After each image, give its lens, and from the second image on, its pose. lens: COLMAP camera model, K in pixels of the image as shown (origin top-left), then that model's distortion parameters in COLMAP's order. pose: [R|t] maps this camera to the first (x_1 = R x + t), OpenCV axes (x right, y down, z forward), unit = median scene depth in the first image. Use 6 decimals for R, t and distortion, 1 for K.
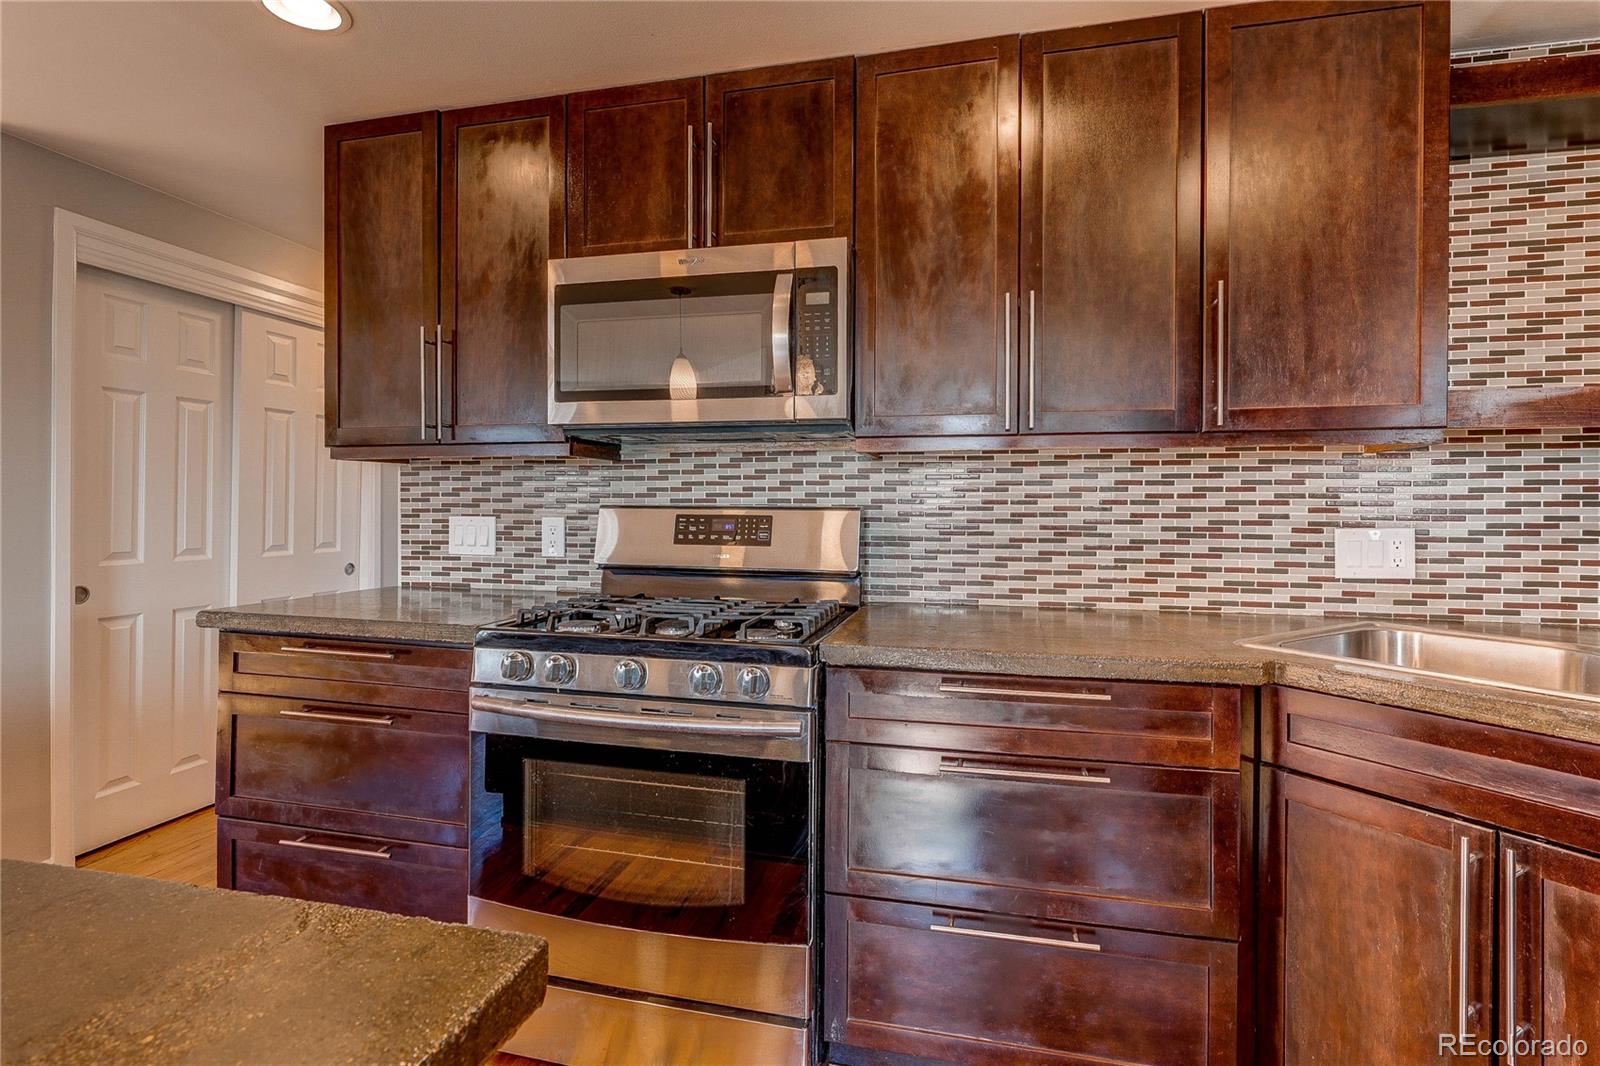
lens RADIAL K [[756.6, 0, 802.2], [0, 756.6, 505.4], [0, 0, 1]] dist [-0.010705, 0.004379]
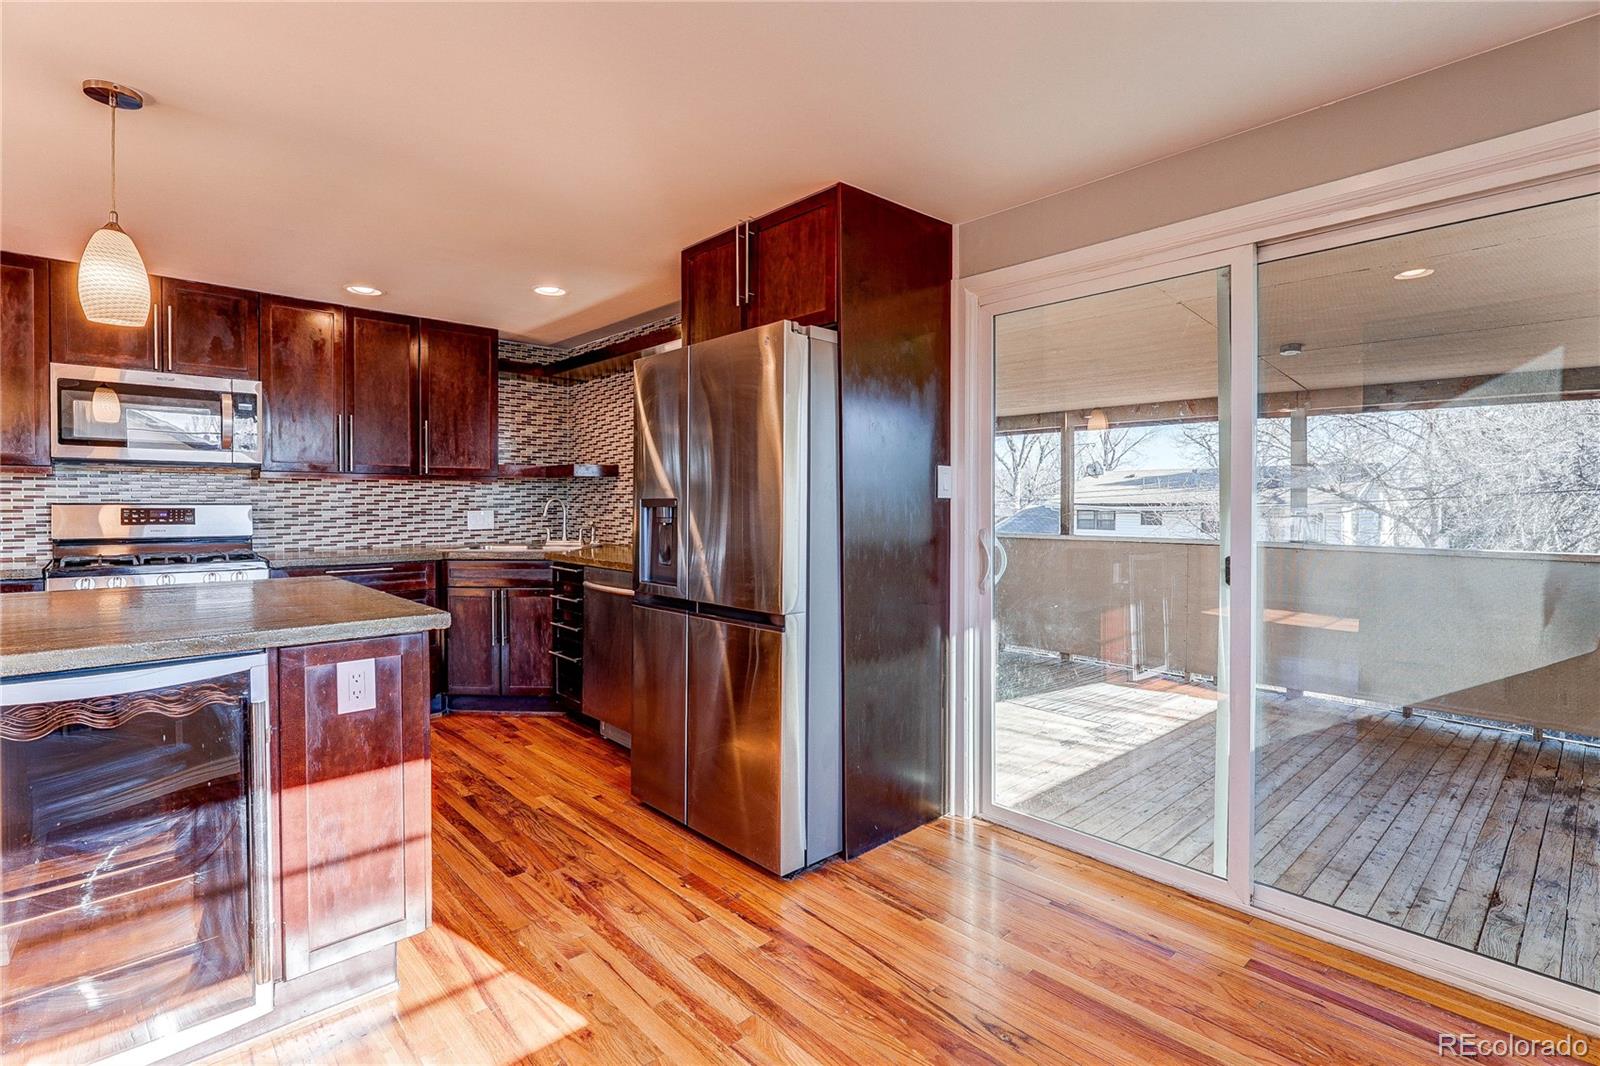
lens RADIAL K [[756.6, 0, 801.3], [0, 756.6, 512.1], [0, 0, 1]] dist [-0.010705, 0.004379]
pose [[0.551781, -0.014757, 0.833859, -0.816414], [-0.000429, 0.999838, 0.017978, -0.012294], [-0.833989, -0.010278, 0.551685, -1.371663]]
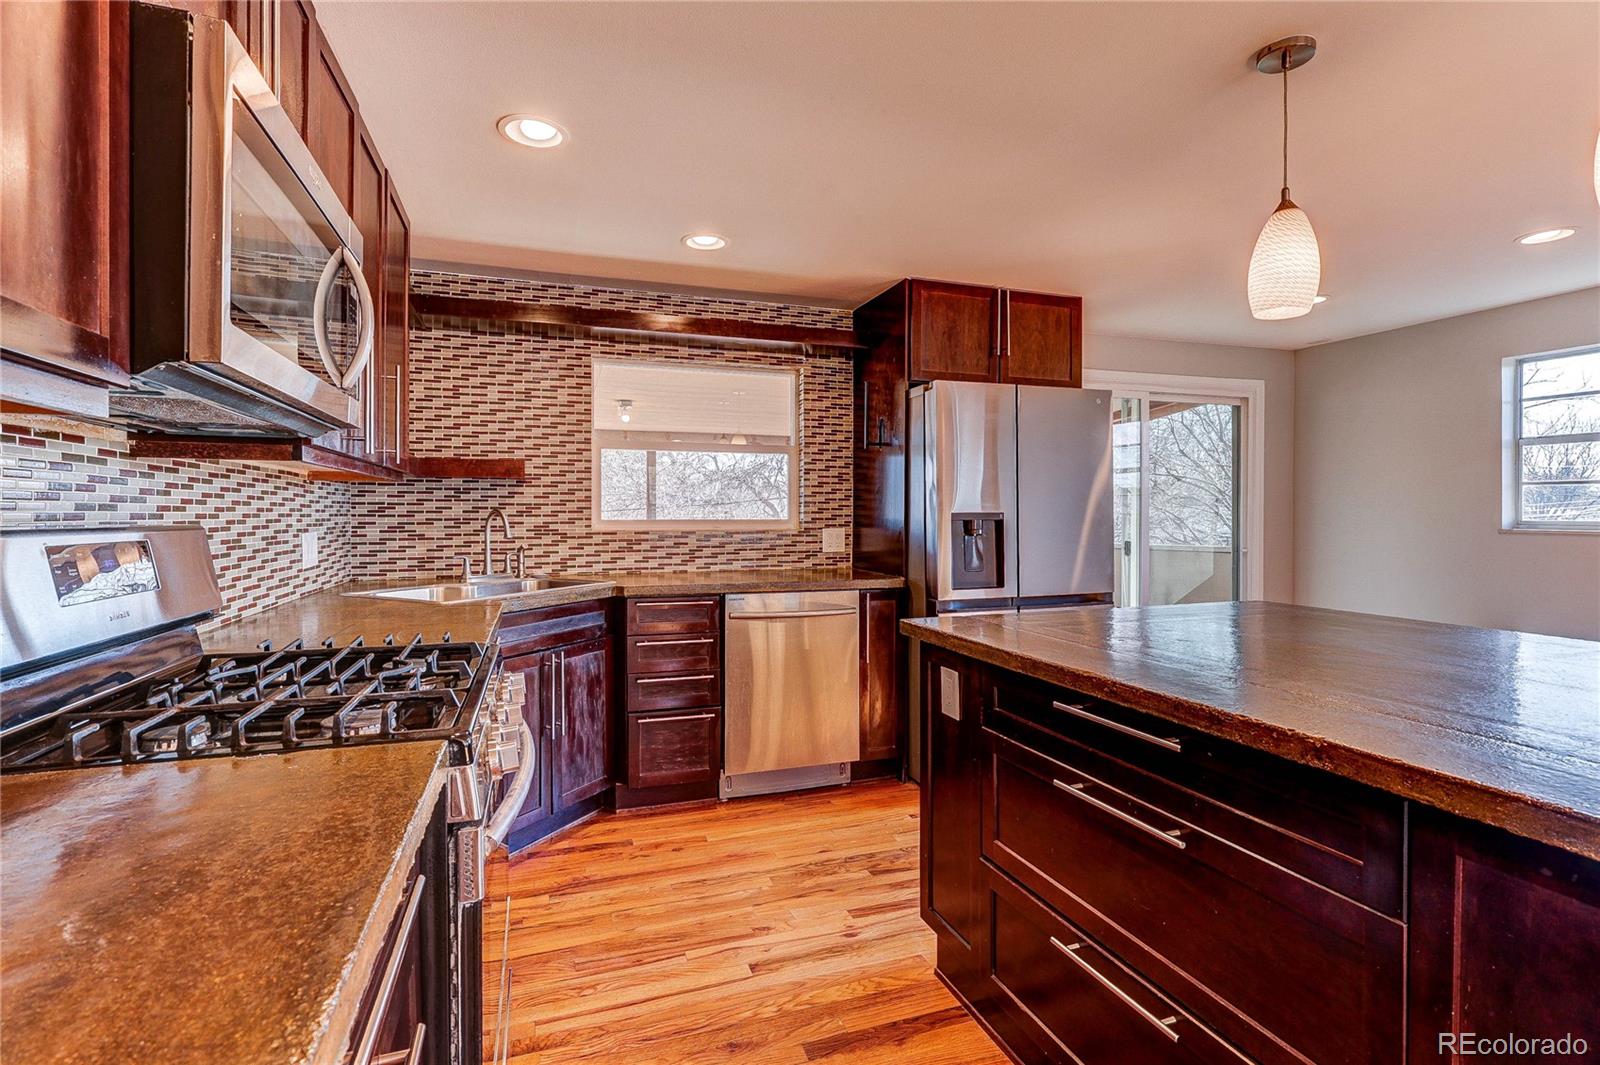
lens RADIAL K [[756.6, 0, 805.6], [0, 756.6, 524.4], [0, 0, 1]] dist [-0.010705, 0.004379]
pose [[-0.545970, -0.016727, 0.837637, -0.916596], [-0.003782, 0.999840, 0.017500, -0.013097], [-0.837796, 0.006386, -0.545946, 0.940272]]
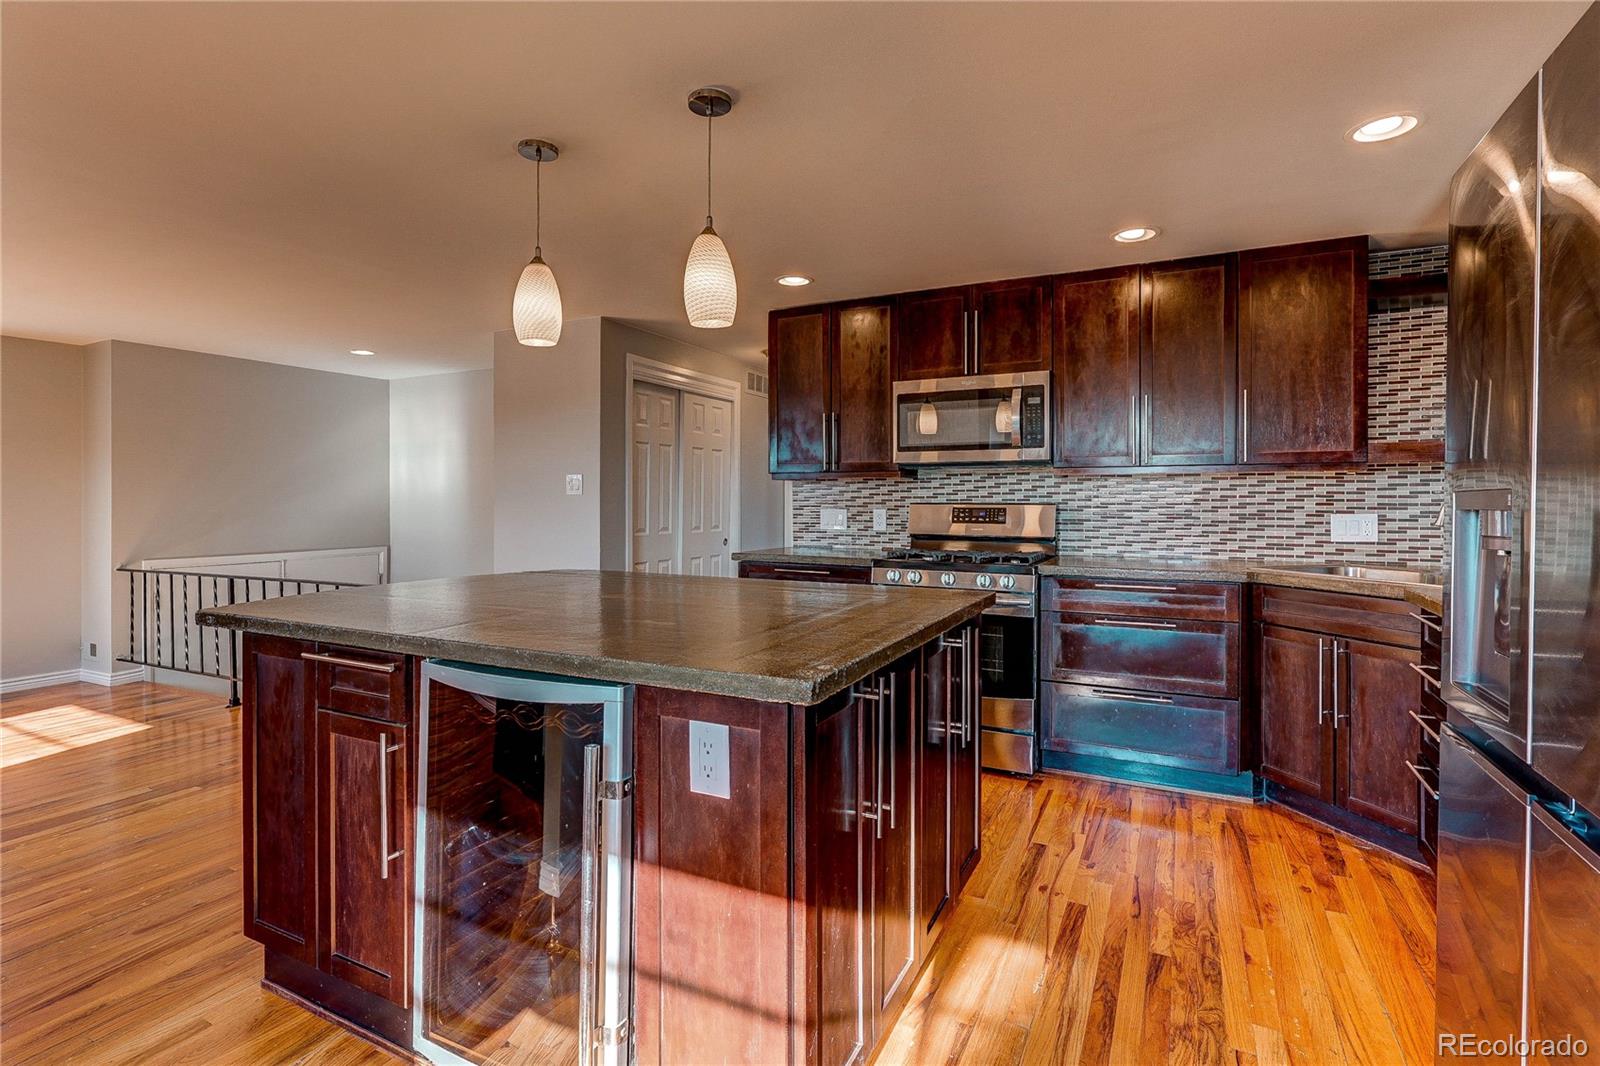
lens RADIAL K [[756.6, 0, 798.8], [0, 756.6, 505.2], [0, 0, 1]] dist [-0.010705, 0.004379]
pose [[0.971955, -0.003039, -0.235147, -0.105905], [0.004029, 0.999985, 0.003732, -0.002492], [0.235132, -0.004575, 0.971953, -1.015850]]
